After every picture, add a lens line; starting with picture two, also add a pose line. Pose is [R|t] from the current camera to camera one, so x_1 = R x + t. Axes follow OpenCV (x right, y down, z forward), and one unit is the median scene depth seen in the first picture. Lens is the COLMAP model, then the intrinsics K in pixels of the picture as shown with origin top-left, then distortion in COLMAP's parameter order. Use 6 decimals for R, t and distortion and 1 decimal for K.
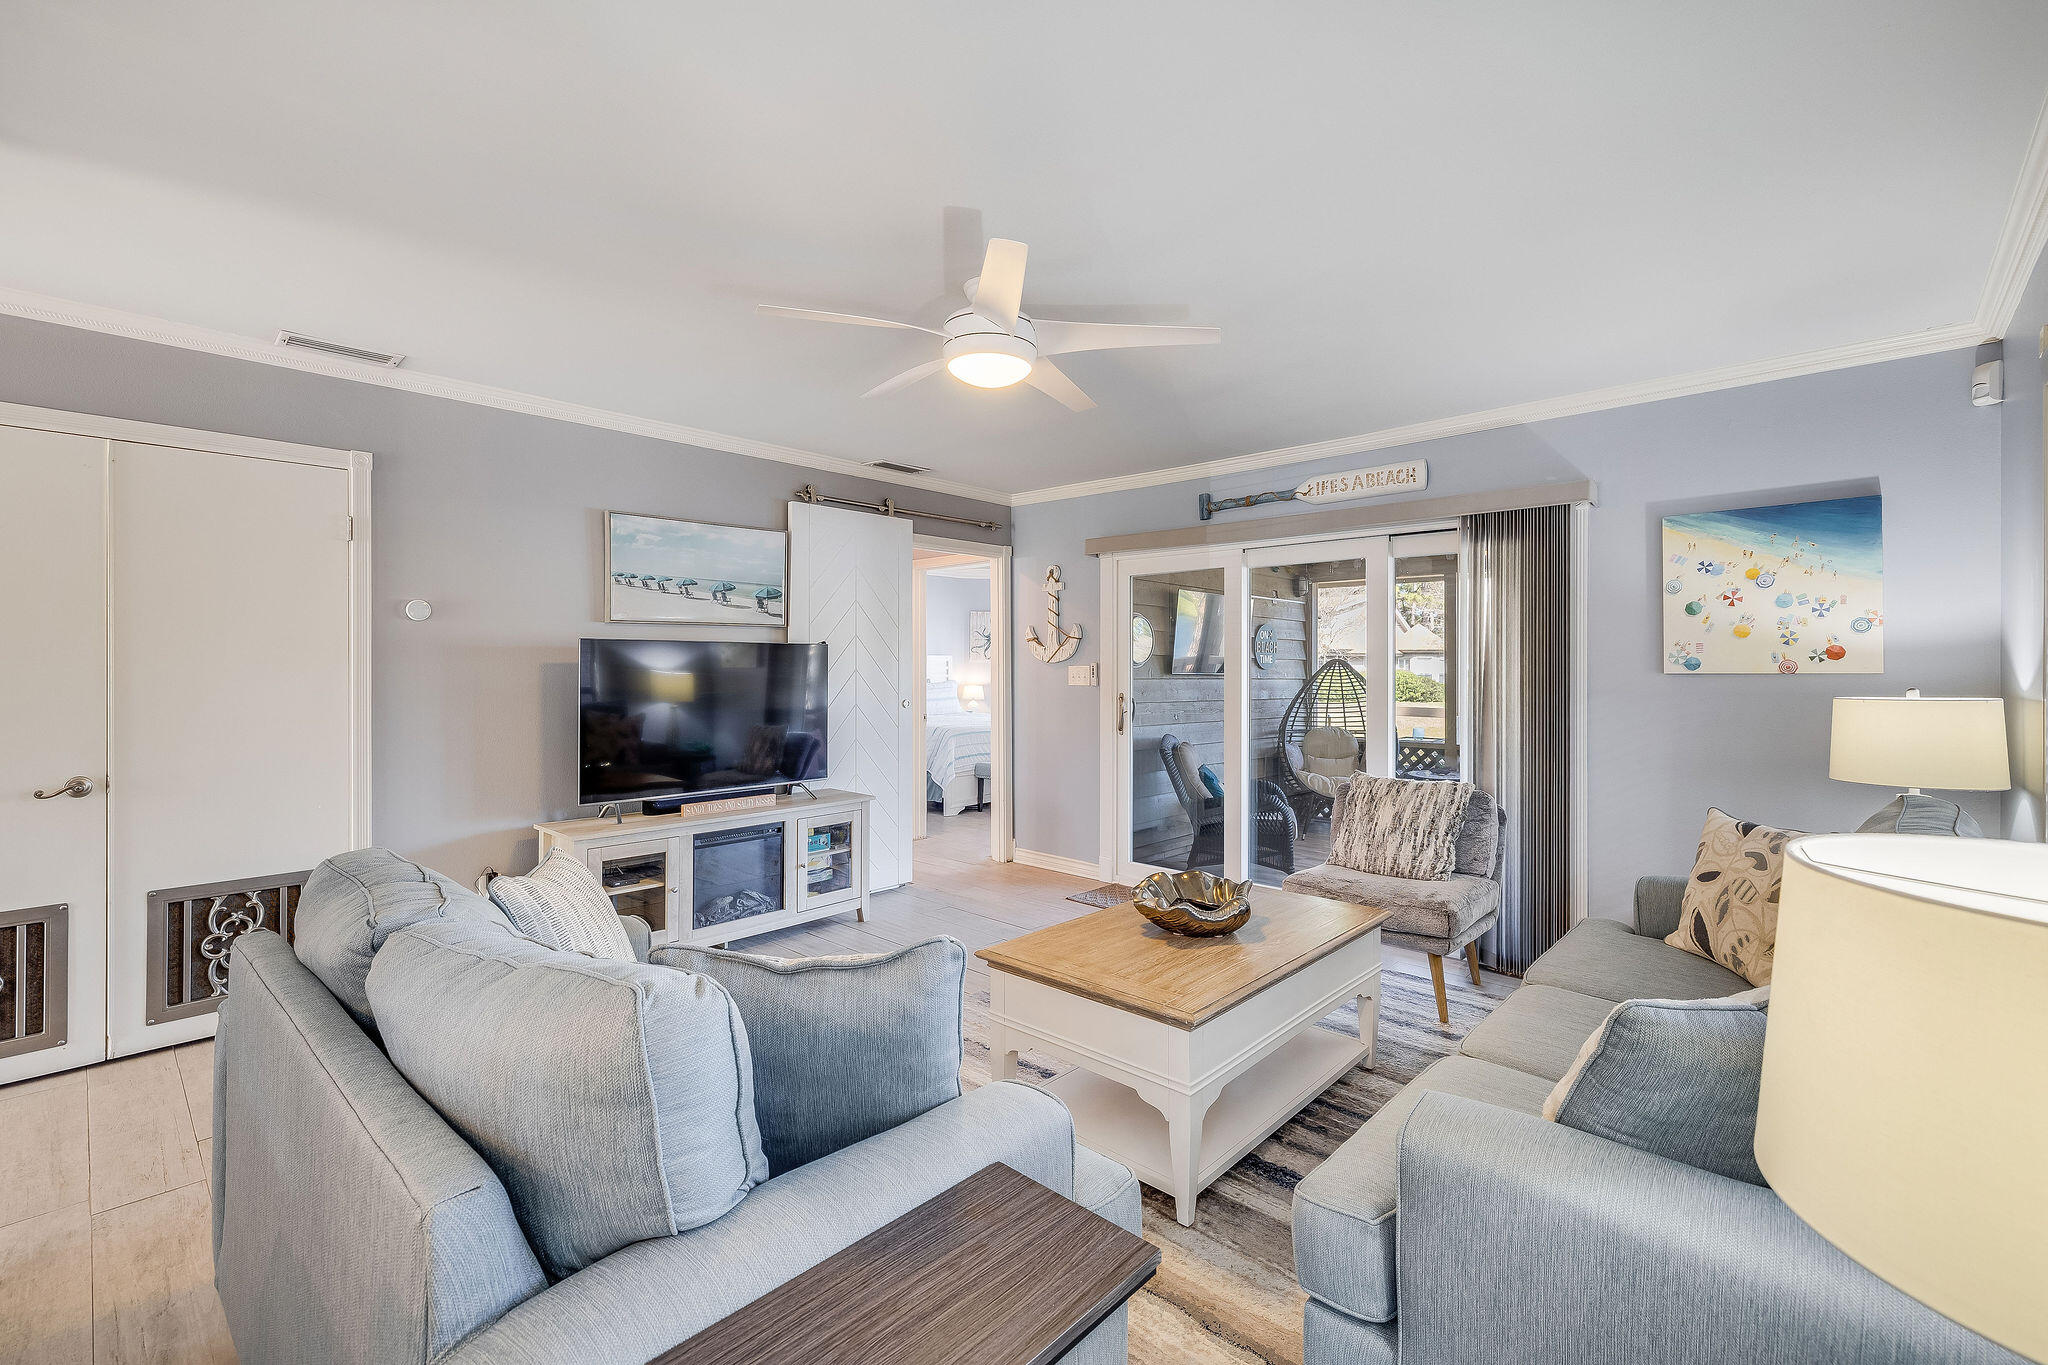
lens RADIAL K [[876.7, 0, 1024.3], [0, 876.7, 662.3], [0, 0, 1]] dist [-0.000642, -0.000109]
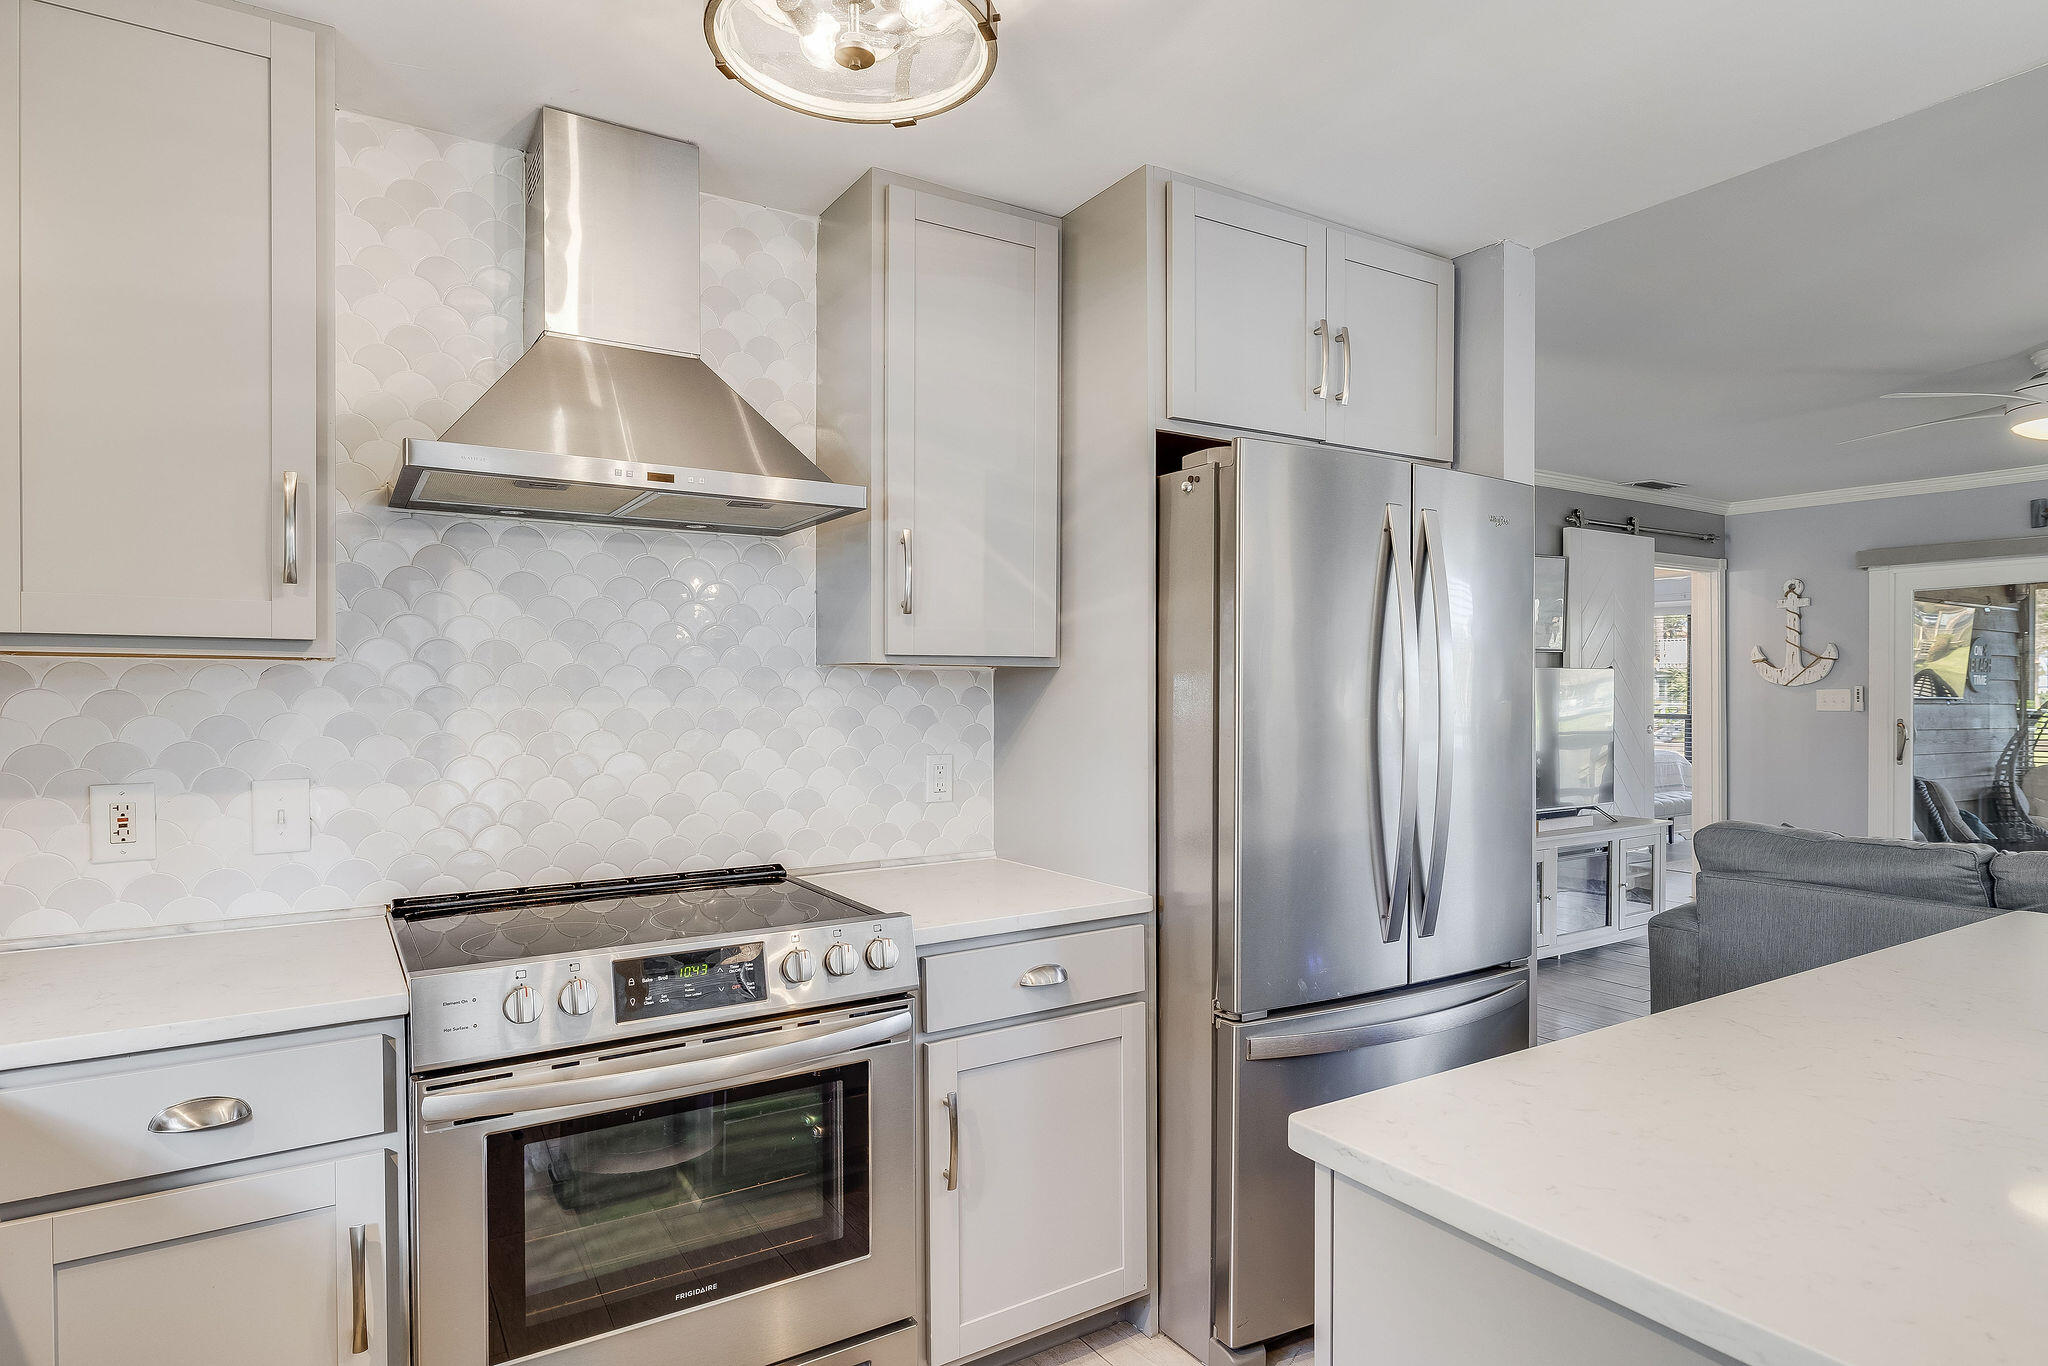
lens RADIAL K [[1126.2, 0, 1031.9], [0, 1126.2, 697.6], [0, 0, 1]] dist [-0.003516, -0.000831]
pose [[0.968310, -0.003526, -0.249727, -0.574432], [0.006189, 0.999932, 0.009879, -0.004954], [0.249675, -0.011112, 0.968266, -0.431622]]
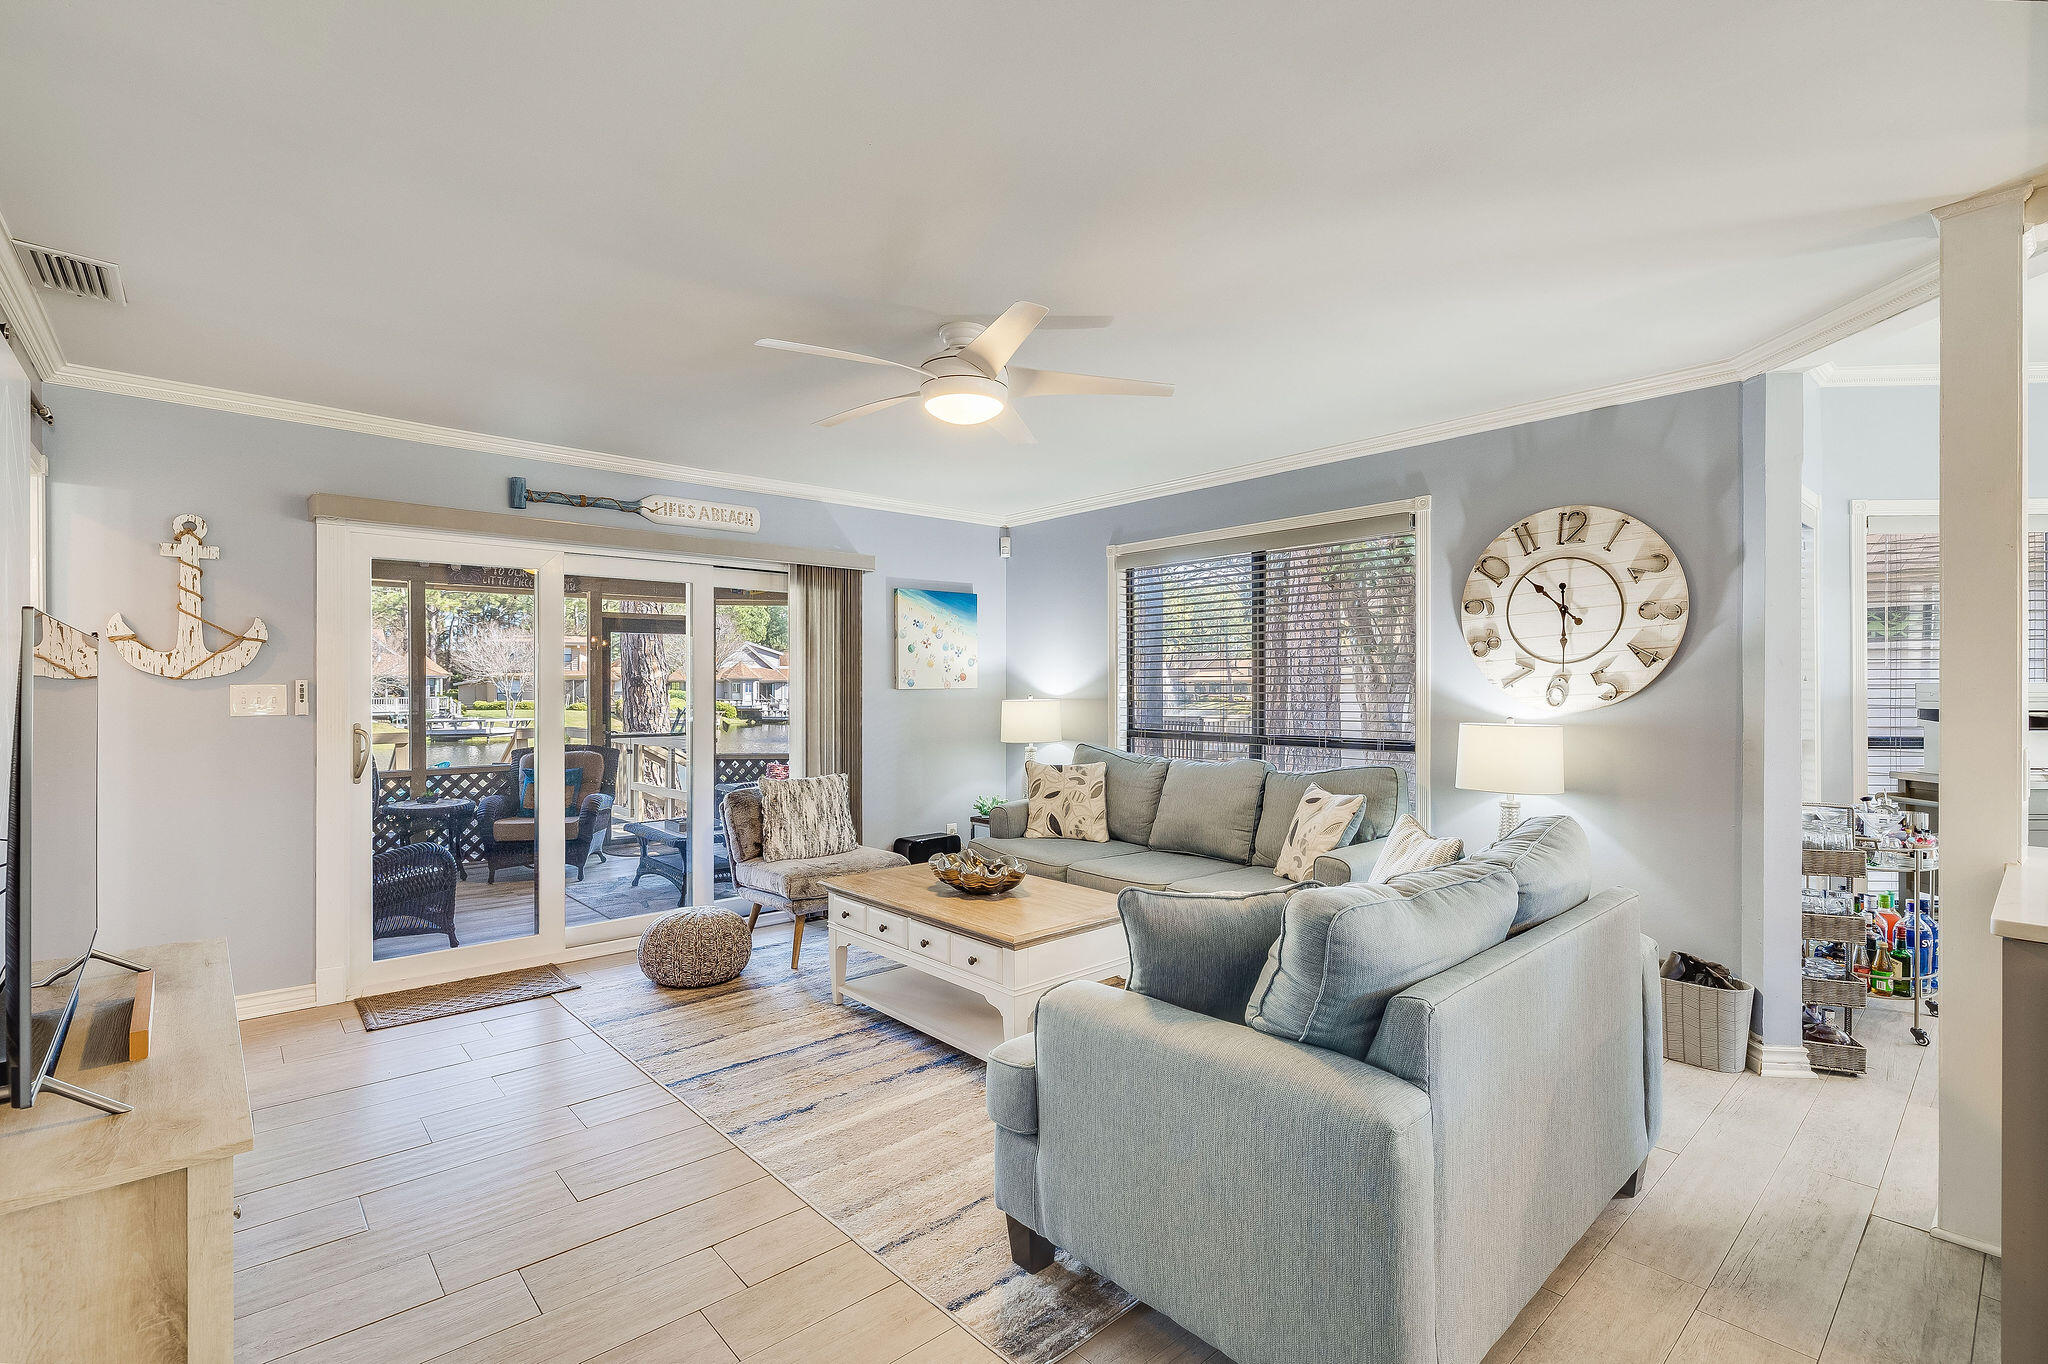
lens RADIAL K [[931.4, 0, 1024.0], [0, 931.4, 682.0], [0, 0, 1]] dist [-0.000927, 0.000019]
pose [[0.086561, -0.000515, 0.996246, -0.704502], [-0.005745, 0.999983, 0.001016, -0.002252], [-0.996230, -0.005811, 0.086557, 0.500299]]
